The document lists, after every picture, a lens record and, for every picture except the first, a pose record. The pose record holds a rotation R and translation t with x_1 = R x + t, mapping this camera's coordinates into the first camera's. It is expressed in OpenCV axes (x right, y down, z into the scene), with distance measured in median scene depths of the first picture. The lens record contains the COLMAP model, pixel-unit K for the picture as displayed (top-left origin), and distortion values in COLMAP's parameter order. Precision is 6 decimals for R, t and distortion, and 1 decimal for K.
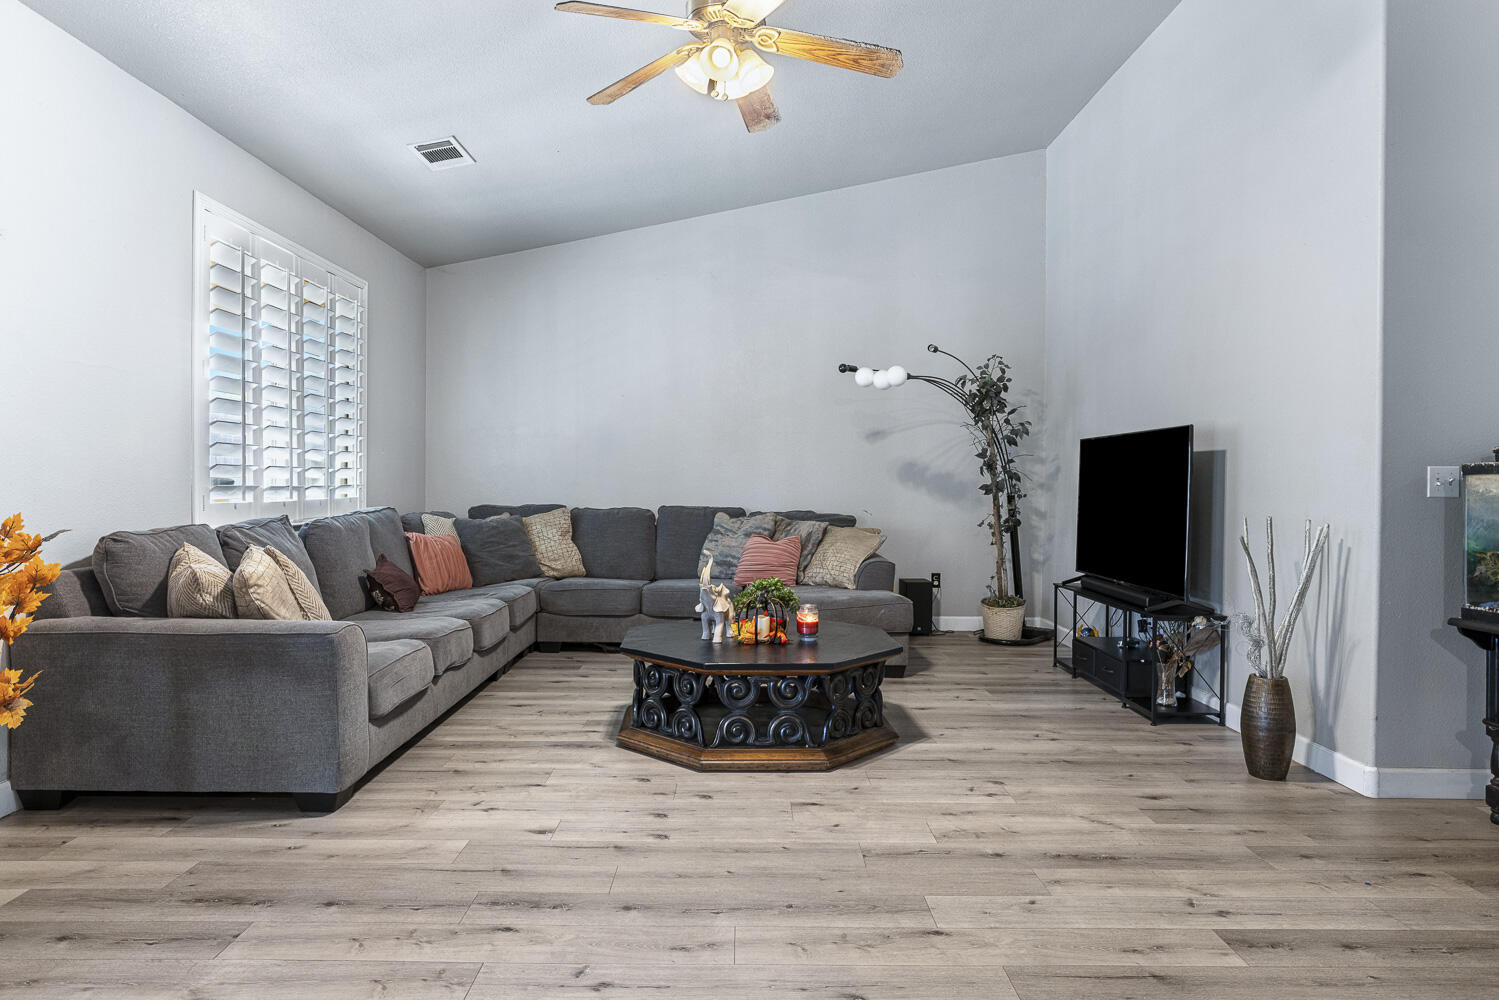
lens RADIAL K [[910.3, 0, 749.5], [0, 910.3, 500.0], [0, 0, 1]] dist [-0.000045, 0.000933]
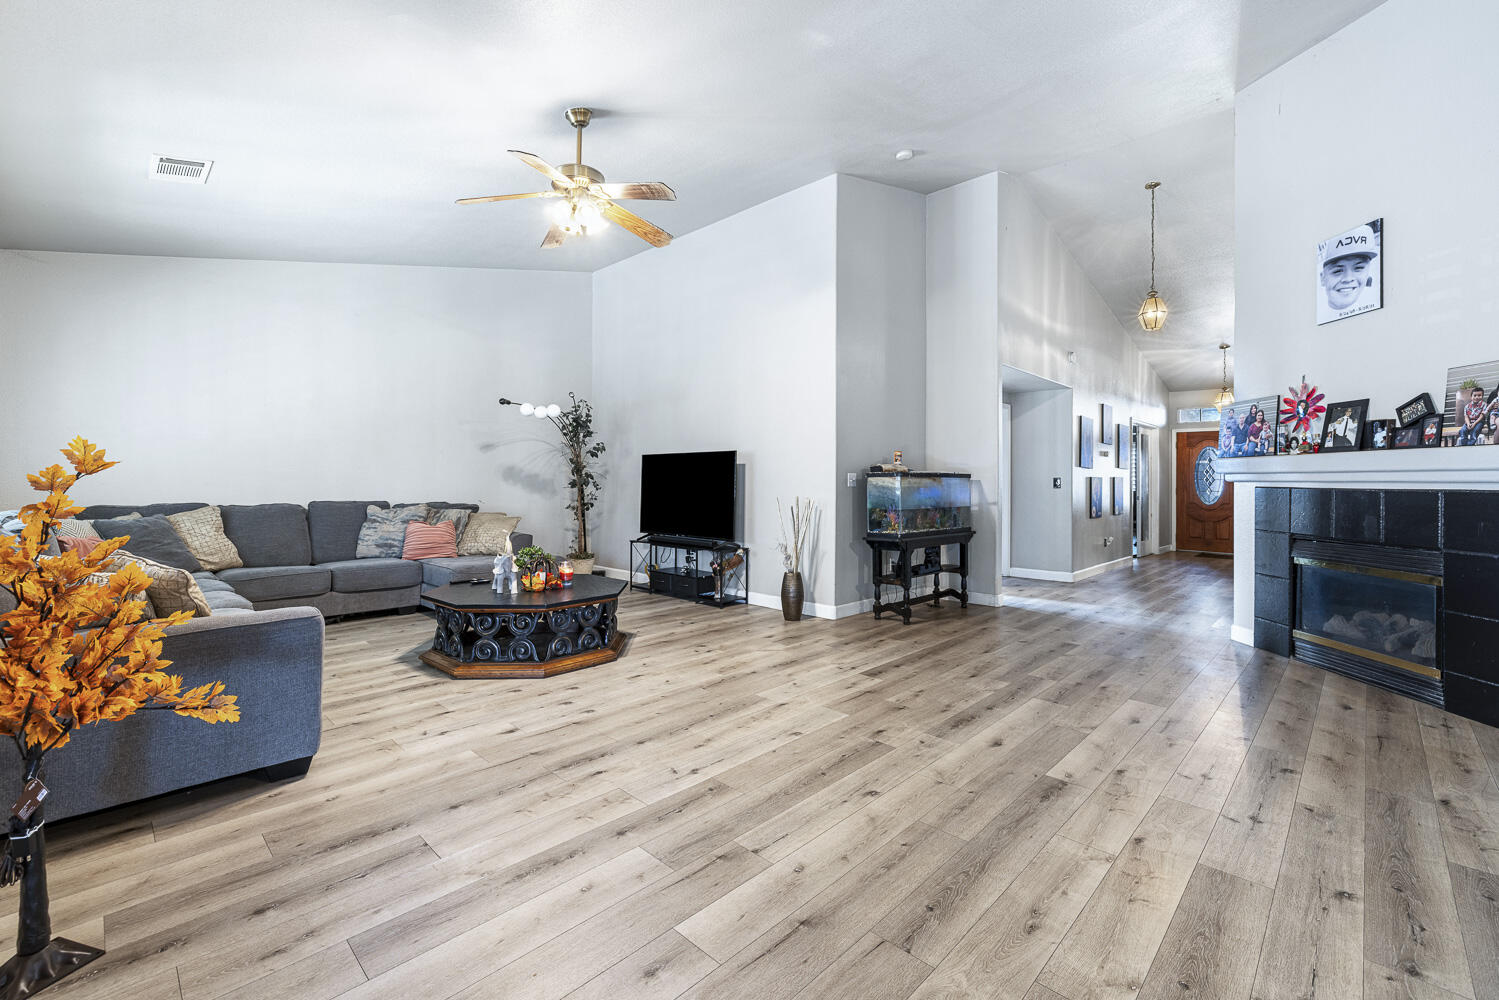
lens RADIAL K [[636.7, 0, 749.5], [0, 636.7, 483.8], [0, 0, 1]] dist [0.000676, 0.000048]
pose [[0.702148, -0.008966, 0.711974, -0.541635], [0.016420, 0.999859, -0.003603, -0.007611], [-0.711841, 0.014221, 0.702196, 0.031329]]
